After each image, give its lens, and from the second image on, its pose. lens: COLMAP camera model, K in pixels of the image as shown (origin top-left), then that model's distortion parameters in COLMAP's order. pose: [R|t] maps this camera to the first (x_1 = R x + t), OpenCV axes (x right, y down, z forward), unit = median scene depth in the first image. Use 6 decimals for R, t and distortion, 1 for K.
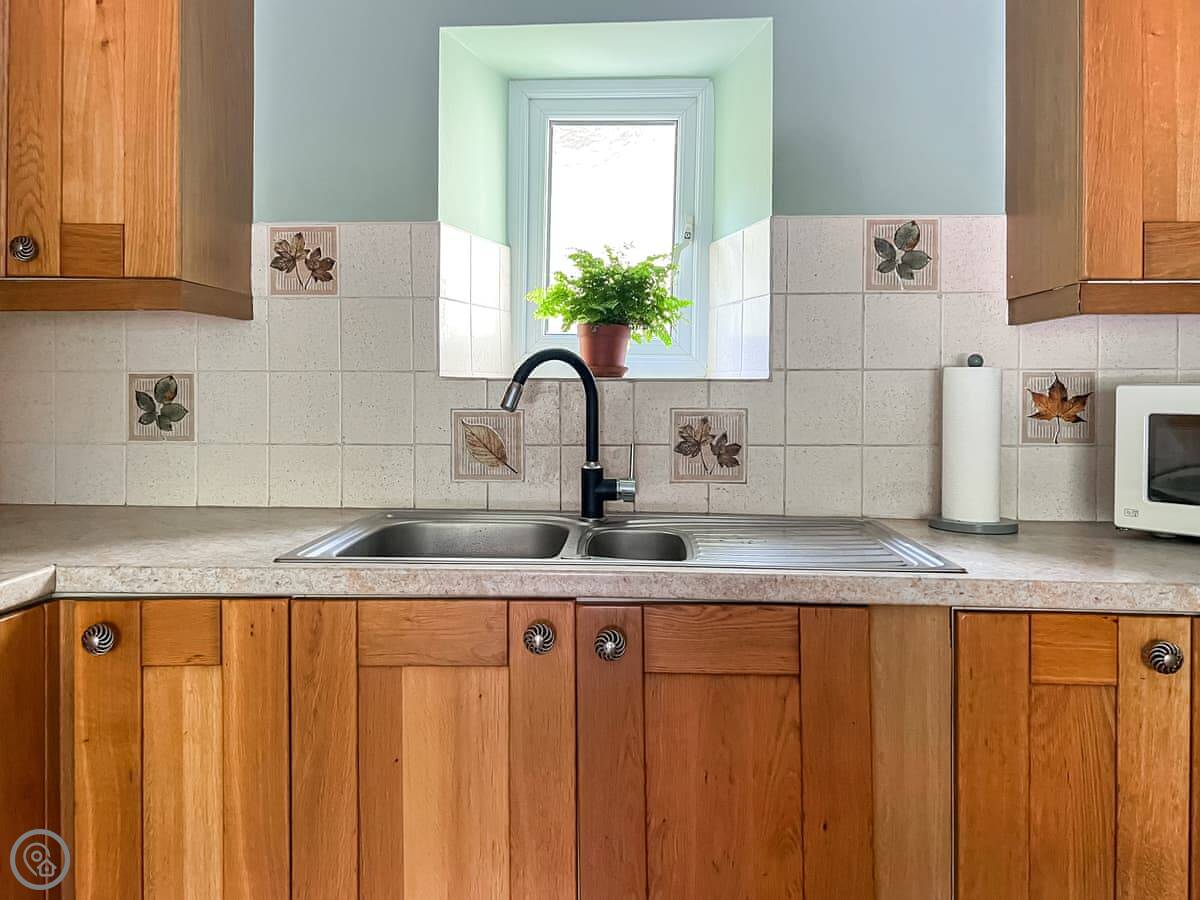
lens RADIAL K [[935.0, 0, 612.2], [0, 935.0, 387.3], [0, 0, 1]] dist [0.042979, -0.037754]
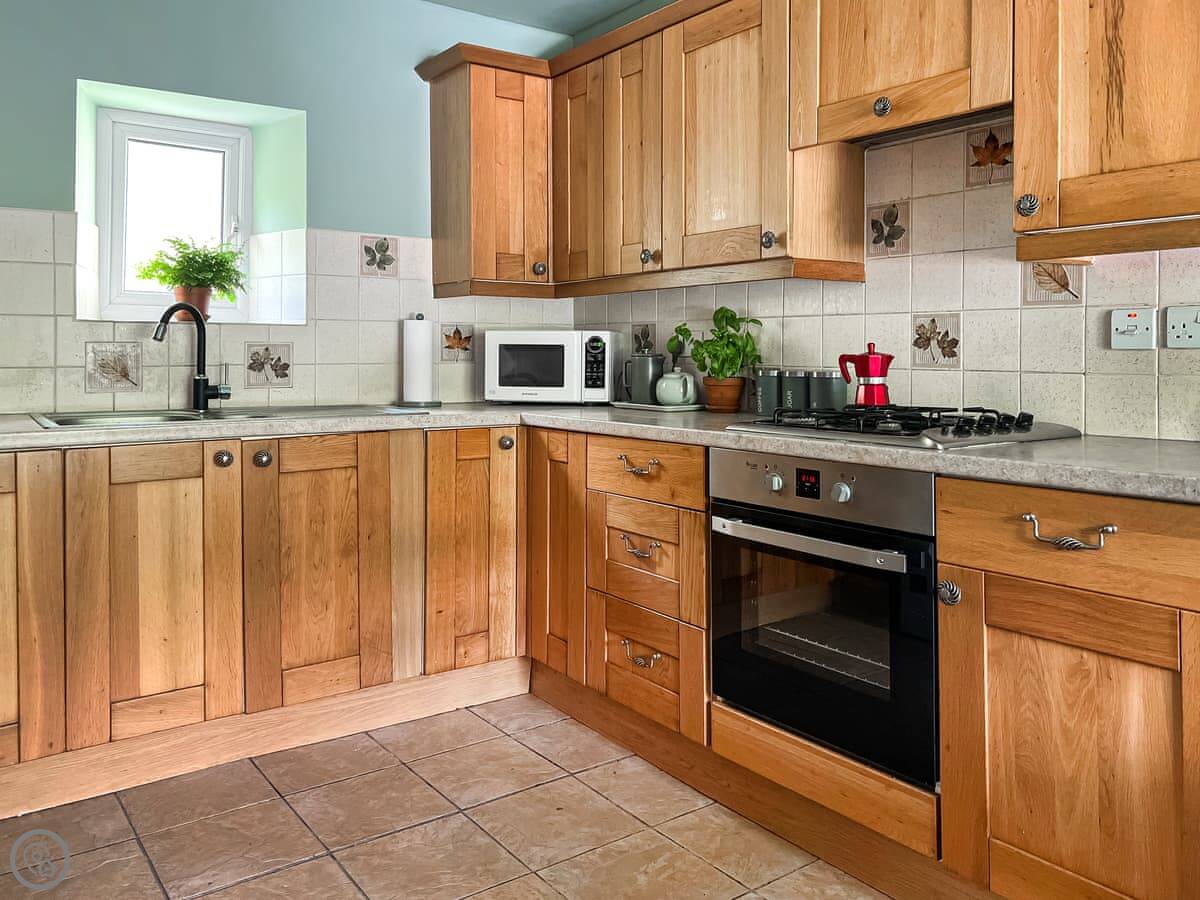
lens RADIAL K [[935.0, 0, 601.3], [0, 935.0, 446.0], [0, 0, 1]] dist [0.042979, -0.037754]
pose [[0.804789, -0.060925, 0.590426, -0.434018], [-0.003209, 0.994257, 0.106969, 0.026255], [-0.593552, -0.087983, 0.799972, -0.723381]]
